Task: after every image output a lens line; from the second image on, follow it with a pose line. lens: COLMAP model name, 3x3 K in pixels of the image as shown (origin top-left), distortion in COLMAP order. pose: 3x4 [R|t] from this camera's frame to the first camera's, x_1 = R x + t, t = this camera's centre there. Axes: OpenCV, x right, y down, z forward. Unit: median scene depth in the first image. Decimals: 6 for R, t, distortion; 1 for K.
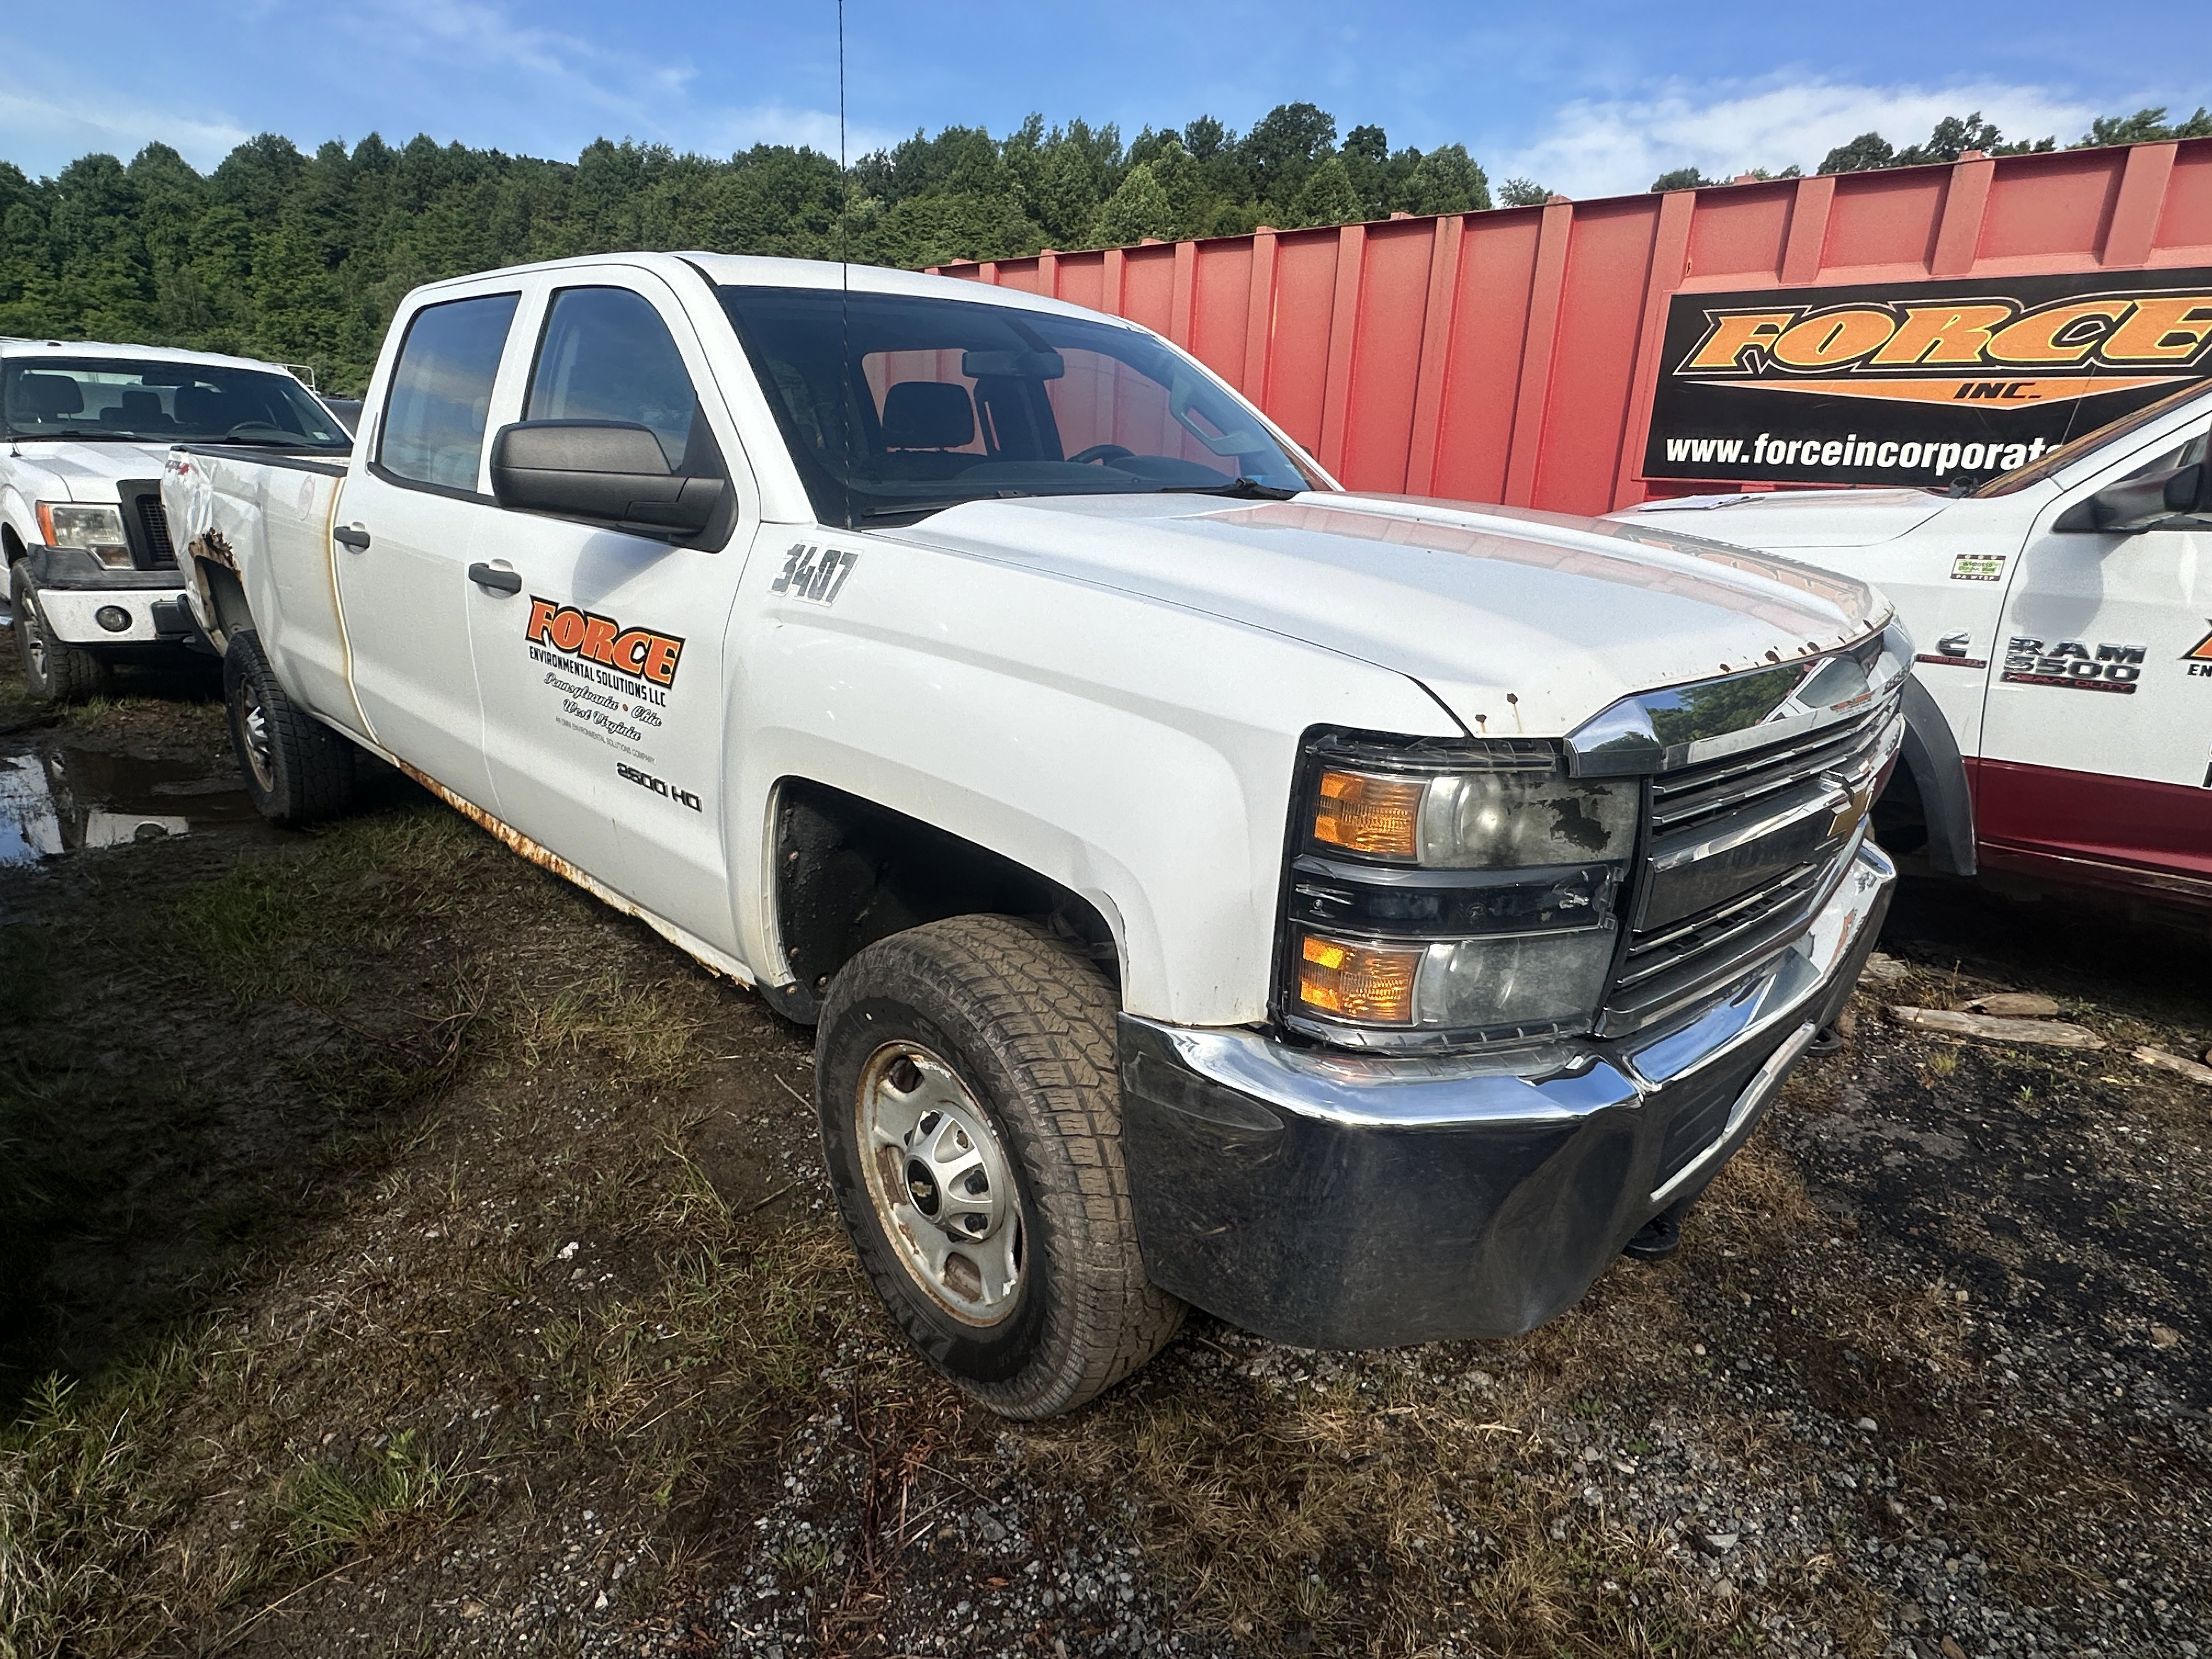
lens RADIAL K [[1213.7, 0, 1091.9], [0, 1213.7, 832.4], [0, 0, 1]] dist [0.017461, -0.002213]
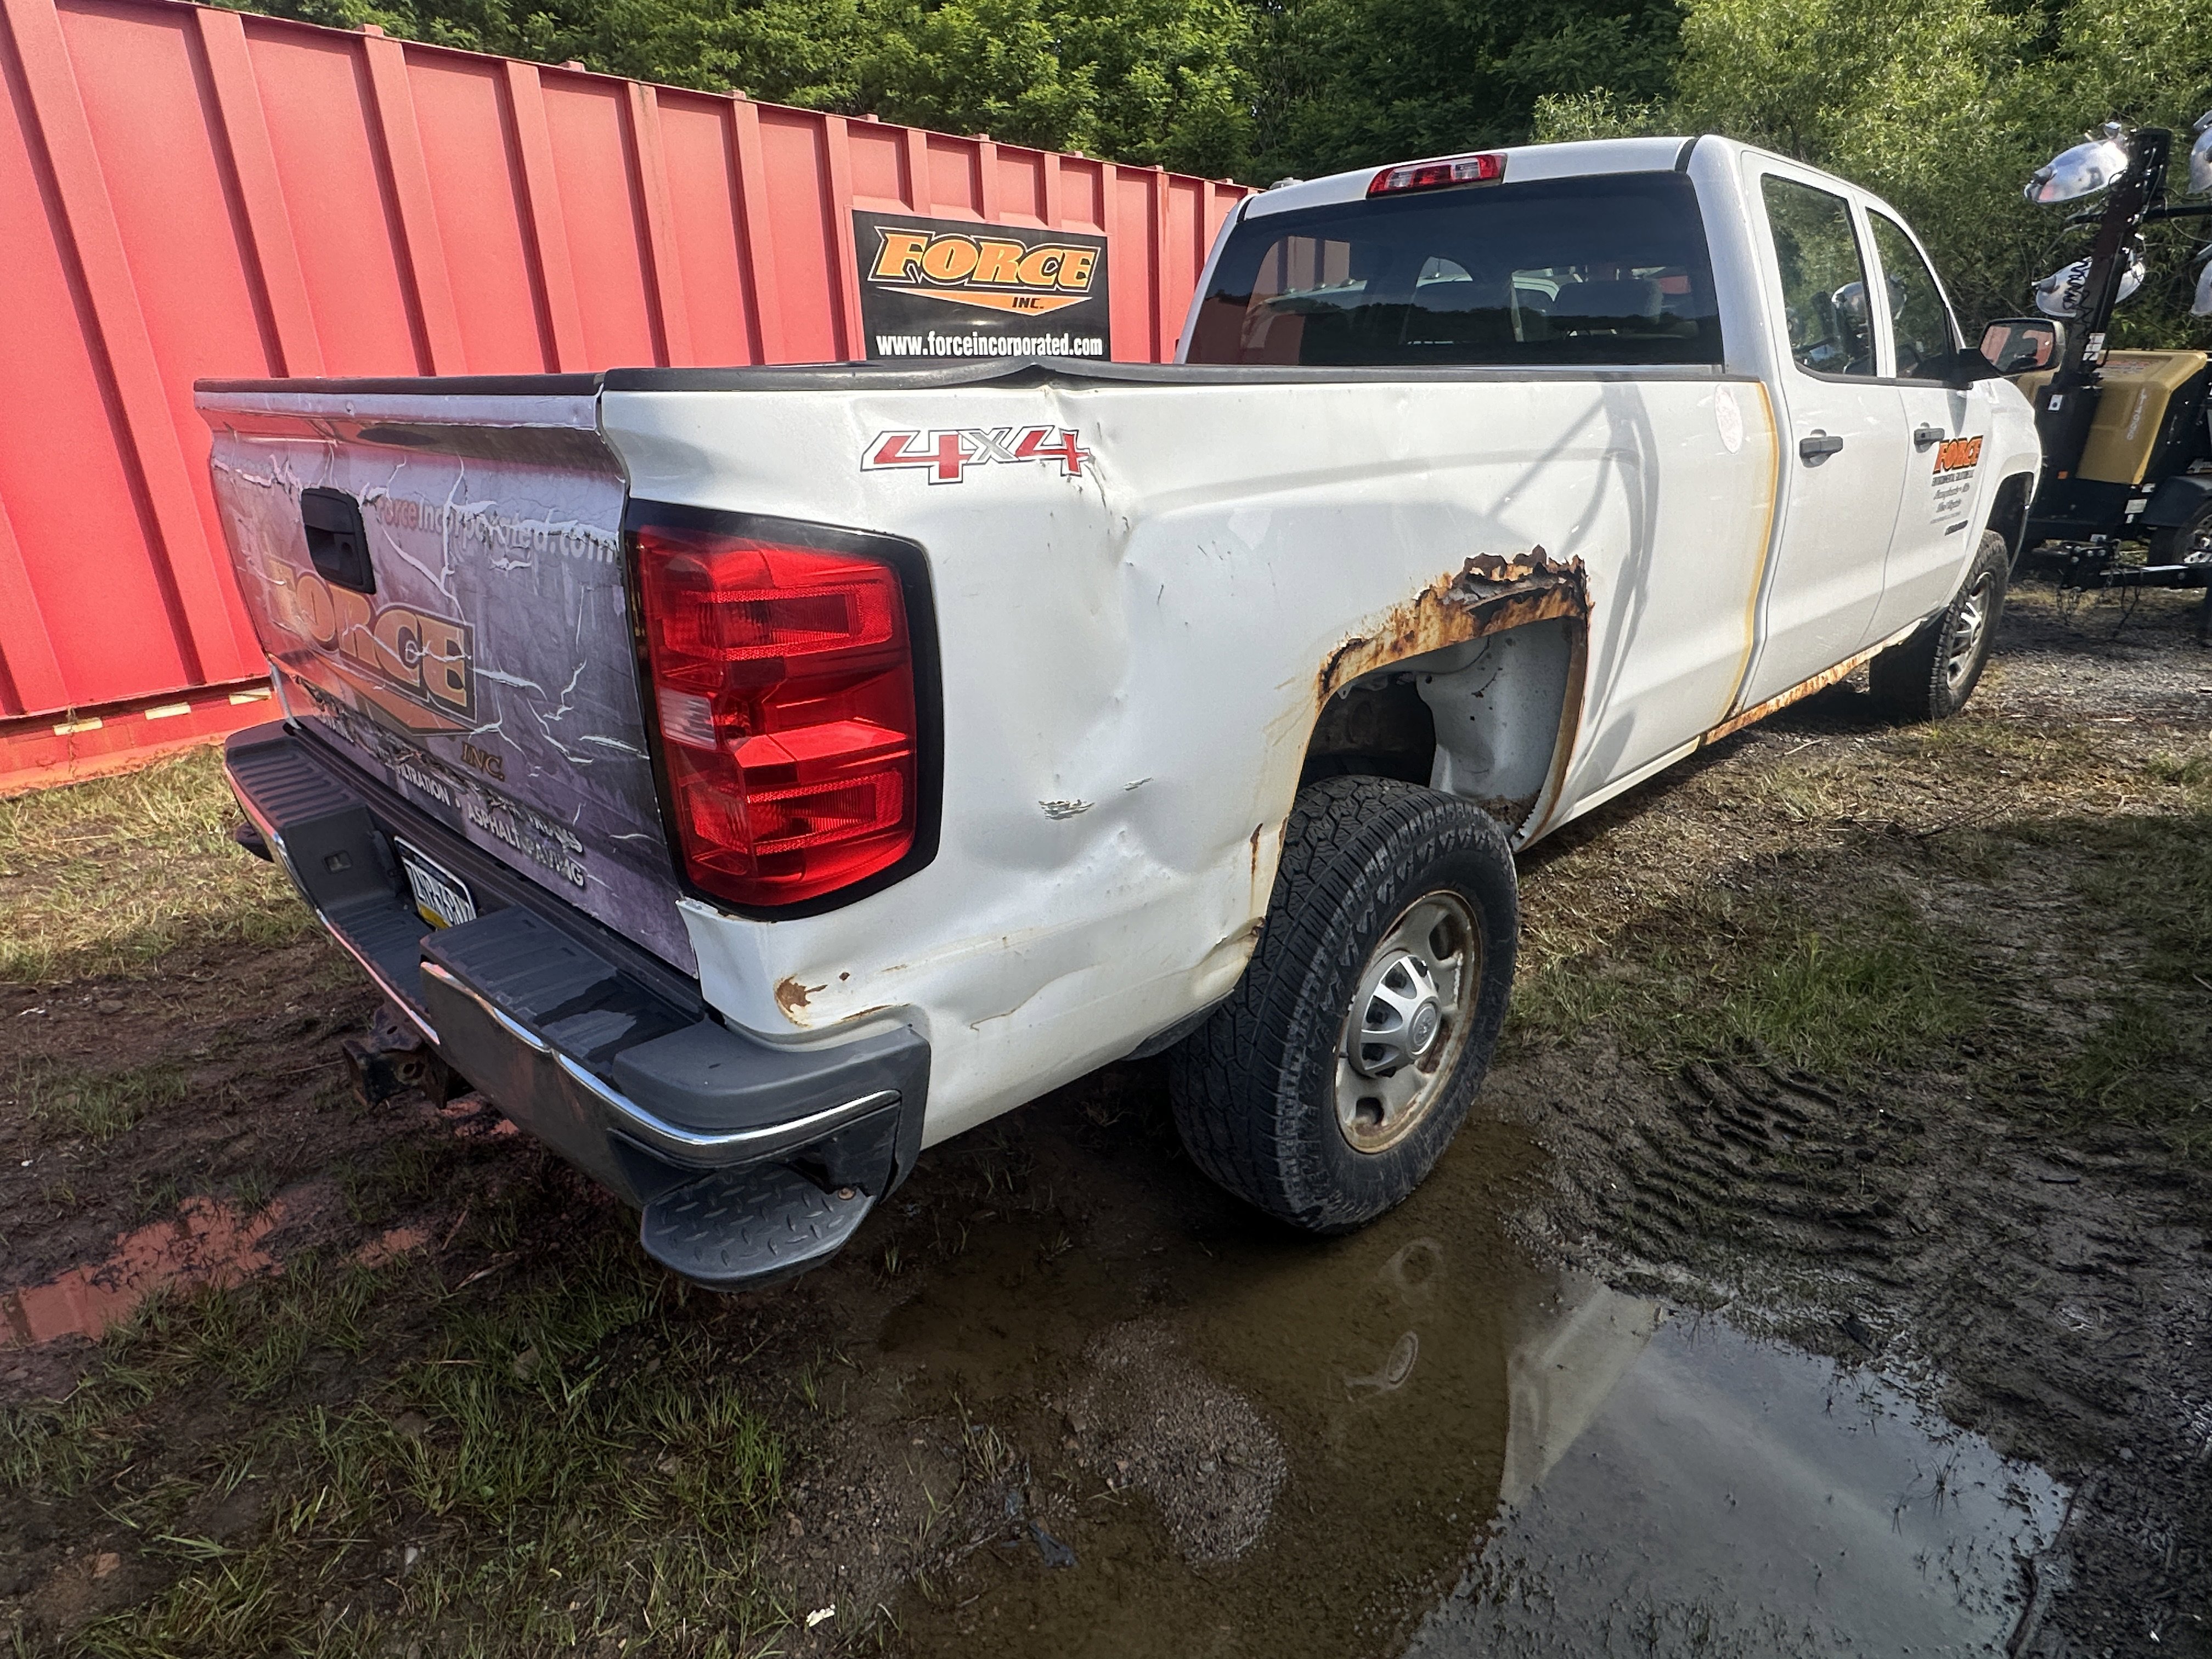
lens RADIAL K [[1213.7, 0, 1101.0], [0, 1213.7, 829.4], [0, 0, 1]] dist [0.017461, -0.002213]
pose [[-0.000200, -0.380489, 0.924786, -0.897859], [0.321861, 0.875551, 0.360301, -0.286155], [-0.946787, 0.297724, 0.122289, 0.875138]]
